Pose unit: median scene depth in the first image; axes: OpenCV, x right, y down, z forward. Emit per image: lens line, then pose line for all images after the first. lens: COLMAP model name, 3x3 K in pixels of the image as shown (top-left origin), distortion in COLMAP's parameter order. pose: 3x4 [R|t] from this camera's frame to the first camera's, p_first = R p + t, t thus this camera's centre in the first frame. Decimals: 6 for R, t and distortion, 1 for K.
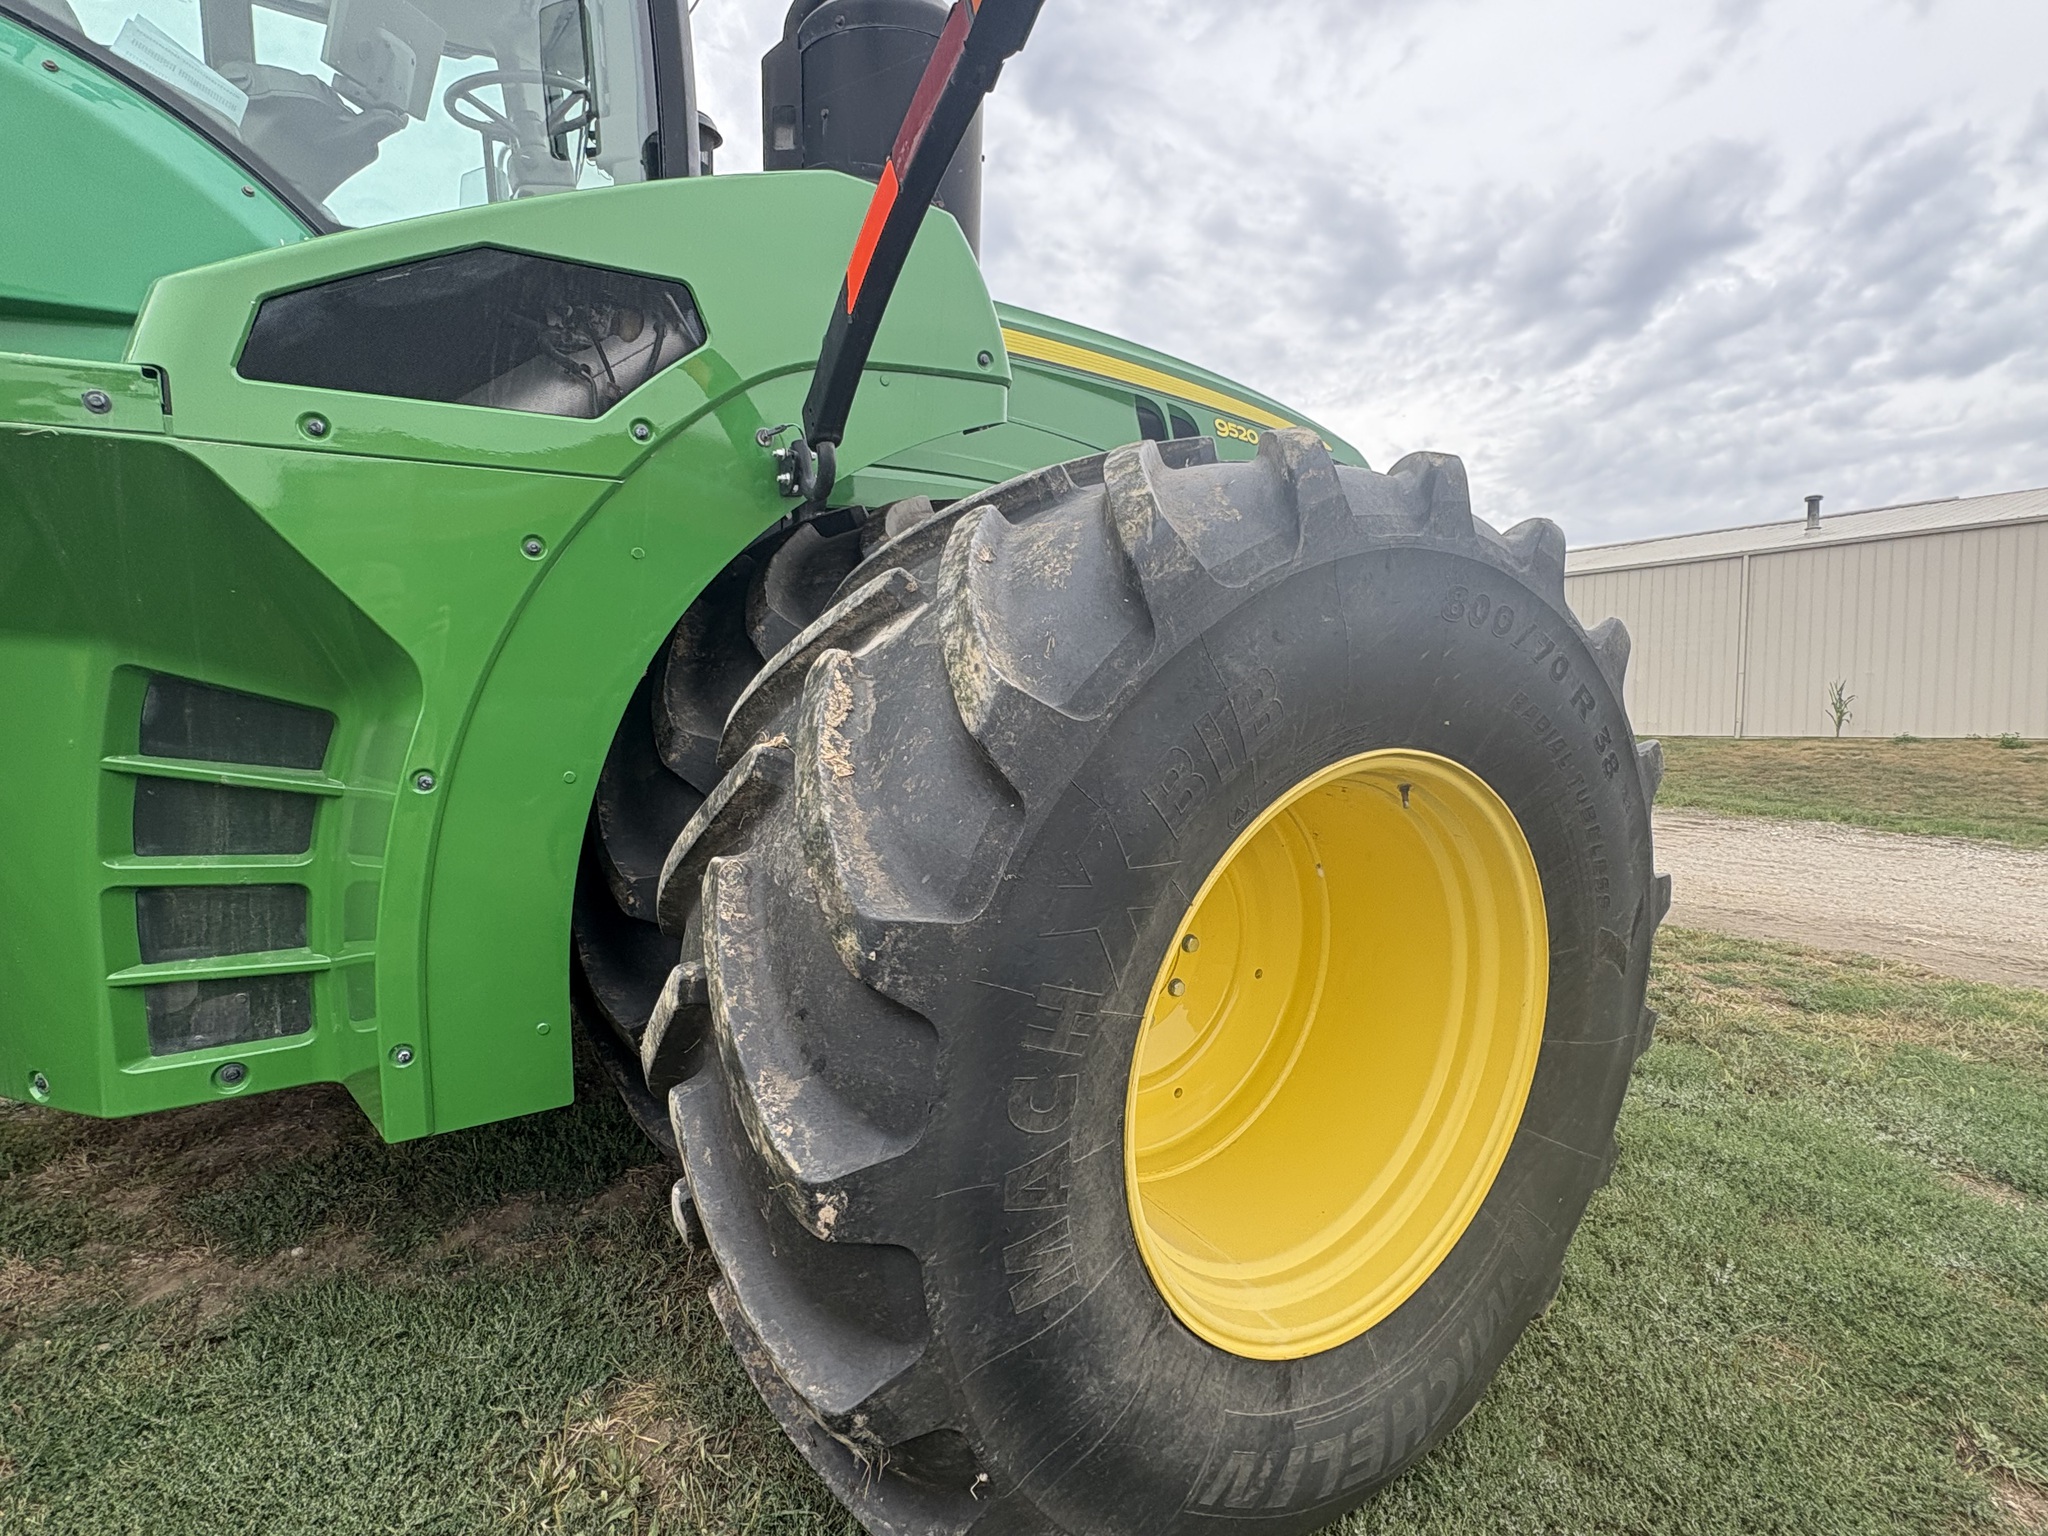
lens RADIAL K [[1013.2, 0, 1026.5], [0, 1013.2, 780.3], [0, 0, 1]] dist [0.002308, 0.001462]
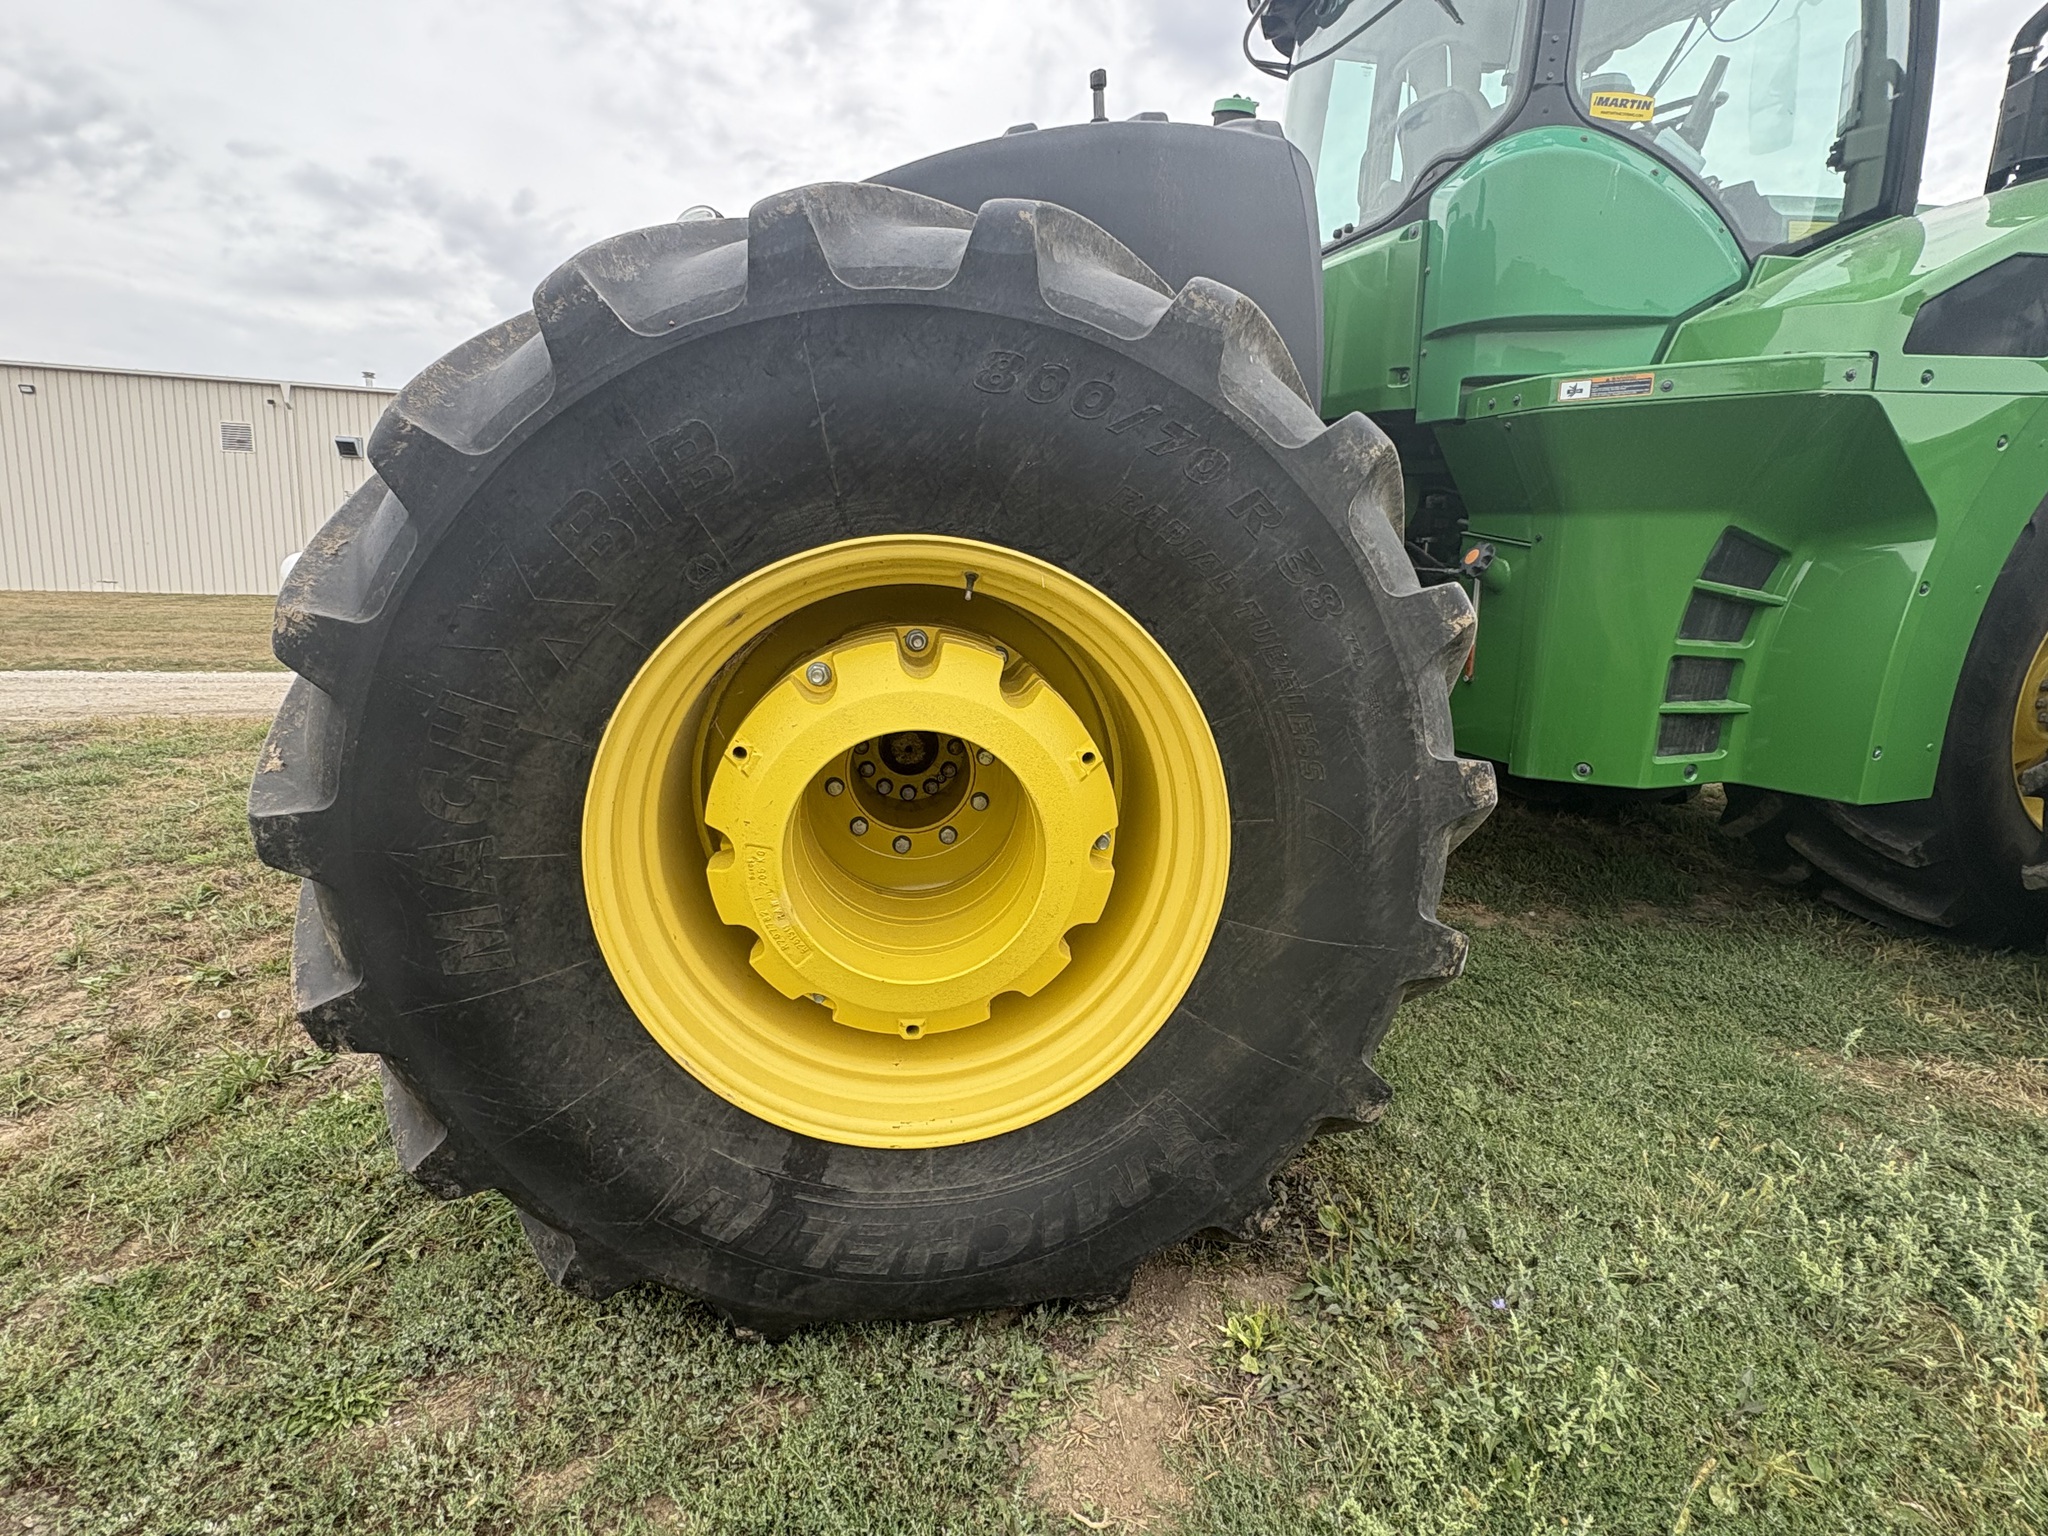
lens RADIAL K [[1016.9, 0, 1022.6], [0, 1016.9, 772.3], [0, 0, 1]] dist [-0.001164, 0.000407]
pose [[0.943923, 0.044654, -0.327133, -1.285946], [-0.014880, 0.995559, 0.092959, 0.149935], [0.329831, -0.082878, 0.940395, -0.994173]]
